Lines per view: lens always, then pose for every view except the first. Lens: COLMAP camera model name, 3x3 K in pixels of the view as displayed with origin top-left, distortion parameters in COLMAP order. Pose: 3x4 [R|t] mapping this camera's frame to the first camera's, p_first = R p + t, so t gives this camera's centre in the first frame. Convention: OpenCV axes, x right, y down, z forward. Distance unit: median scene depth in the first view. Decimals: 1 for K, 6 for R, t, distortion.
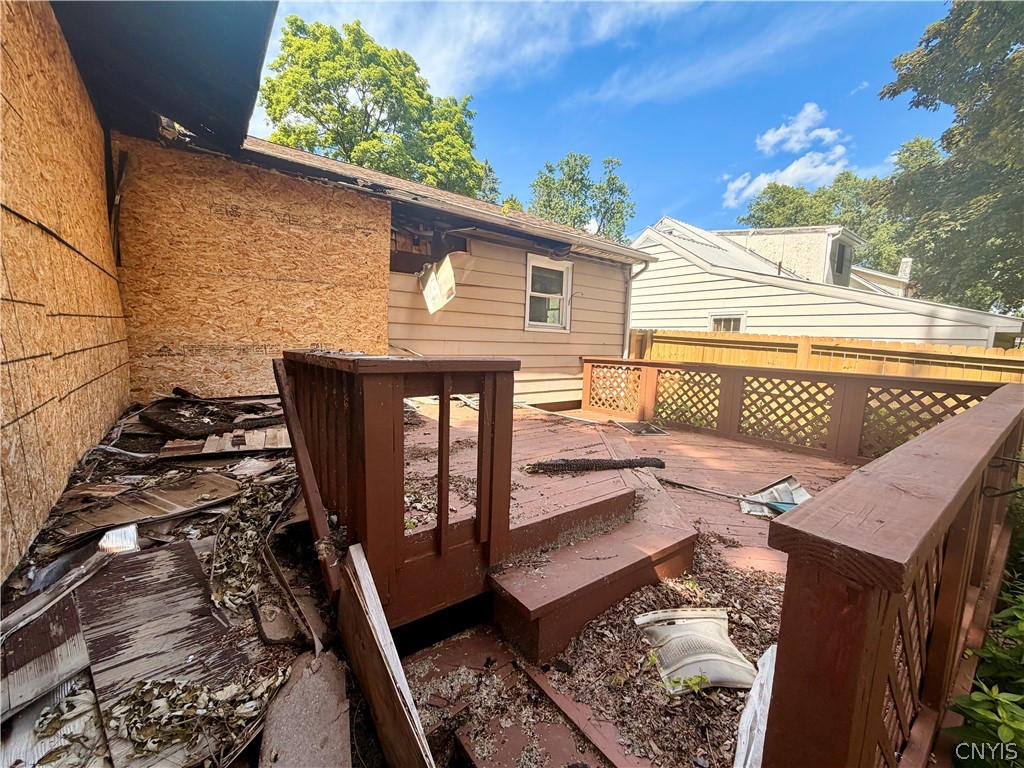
lens RADIAL K [[409.2, 0, 512.7], [0, 409.2, 386.6], [0, 0, 1]] dist [-0.001872, 0.000053]
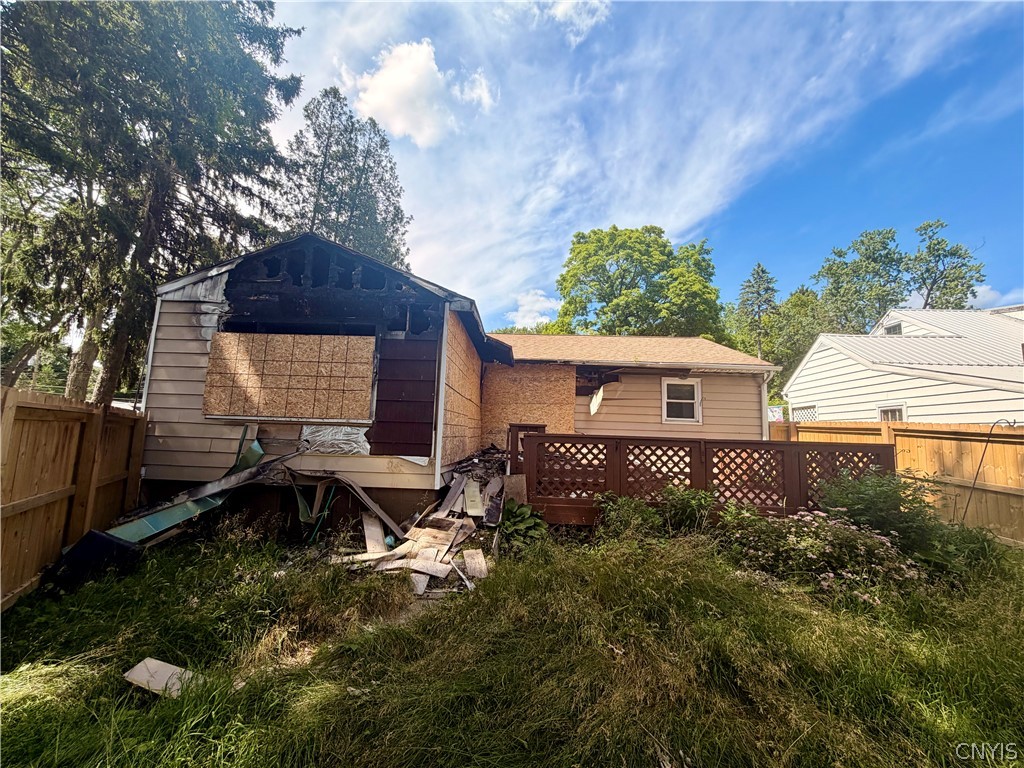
lens RADIAL K [[409.2, 0, 512.4], [0, 409.2, 384.7], [0, 0, 1]] dist [-0.001872, 0.000053]
pose [[0.776942, -0.083621, -0.623994, 0.425323], [-0.078038, 0.970705, -0.227250, 0.092172], [0.624716, 0.225256, 0.747656, -0.438706]]
